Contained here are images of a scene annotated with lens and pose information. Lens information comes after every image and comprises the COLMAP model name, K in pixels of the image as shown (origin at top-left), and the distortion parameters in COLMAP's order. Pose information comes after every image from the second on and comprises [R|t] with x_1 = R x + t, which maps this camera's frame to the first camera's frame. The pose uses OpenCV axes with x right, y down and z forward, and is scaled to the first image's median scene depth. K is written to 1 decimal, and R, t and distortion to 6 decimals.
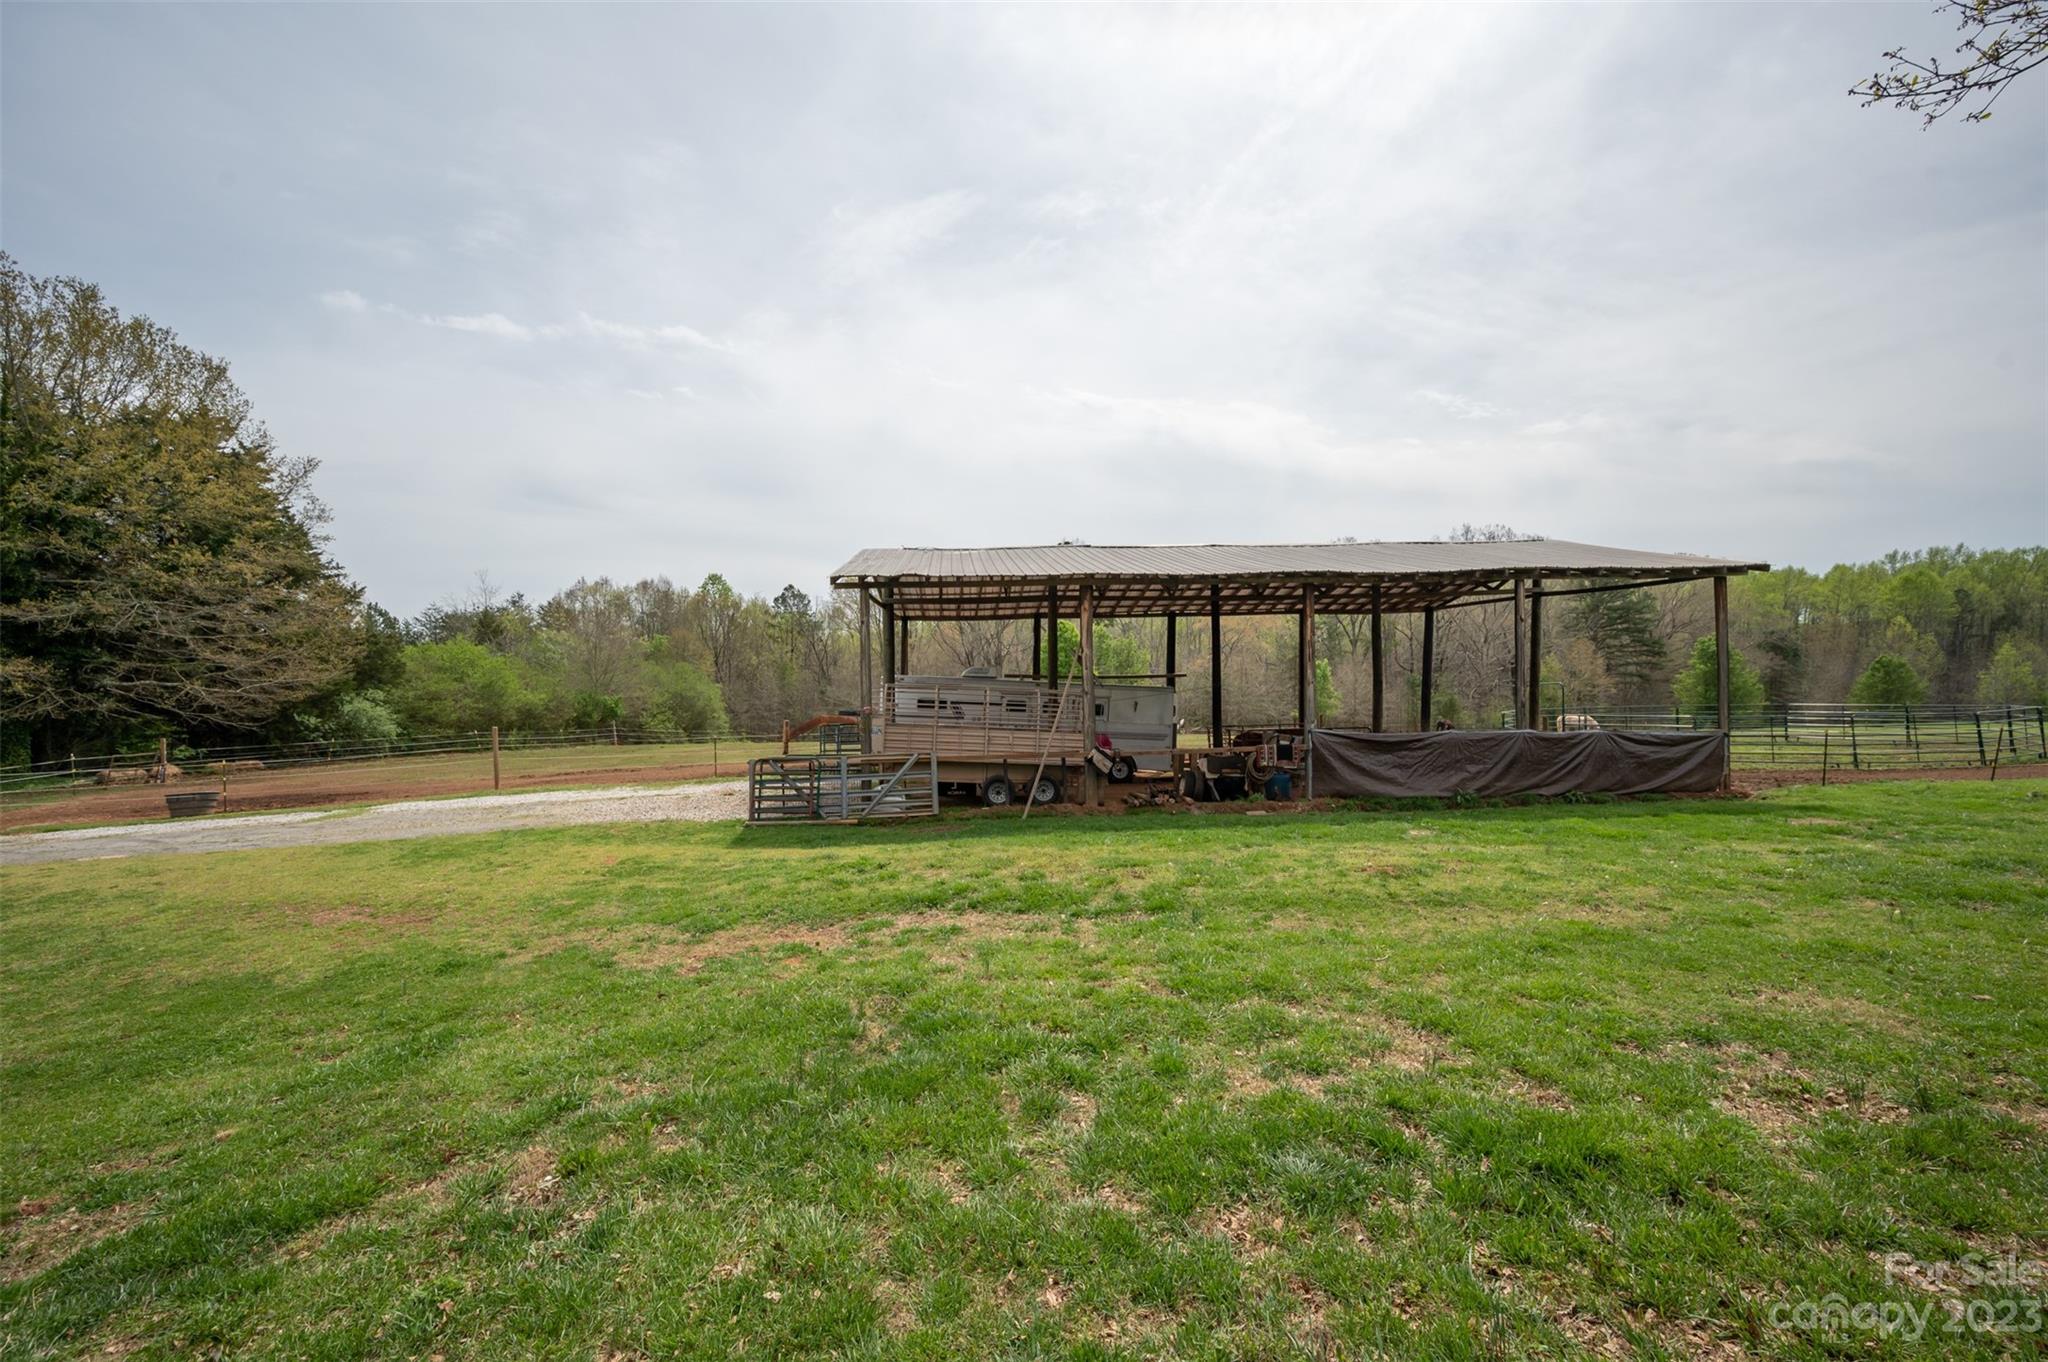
lens RADIAL K [[782.9, 0, 1024.0], [0, 782.9, 681.0], [0, 0, 1]] dist [0.001350, 0.000153]
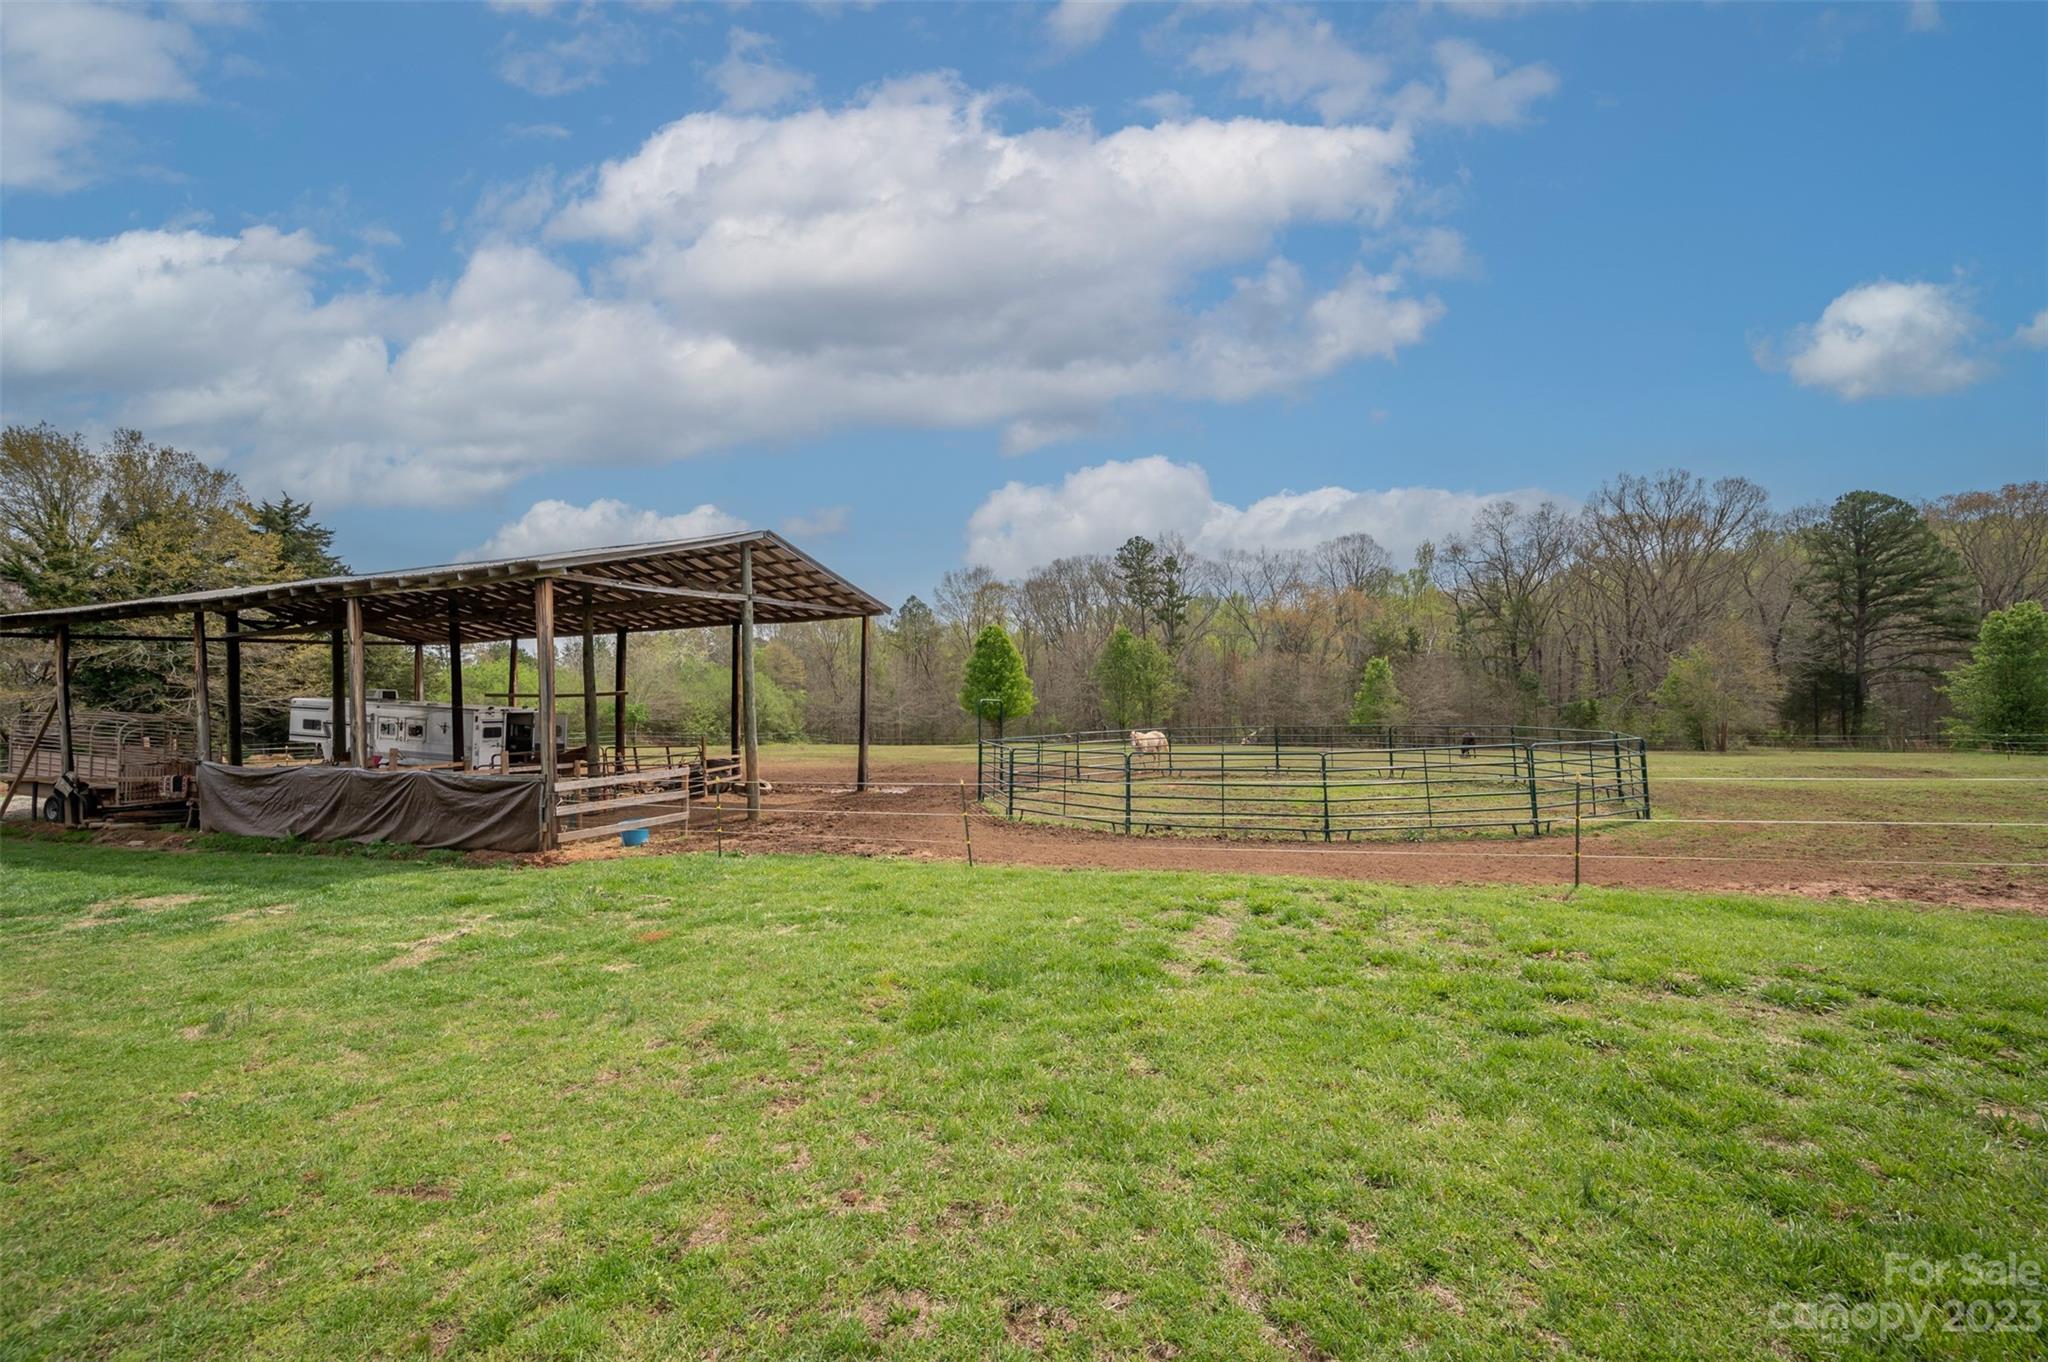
lens RADIAL K [[782.9, 0, 1024.0], [0, 782.9, 681.0], [0, 0, 1]] dist [0.001350, 0.000153]
pose [[0.924987, -0.007225, -0.379930, 1.682462], [0.007610, 0.999971, -0.000489, -0.030790], [0.379922, -0.002439, 0.925015, 0.468194]]
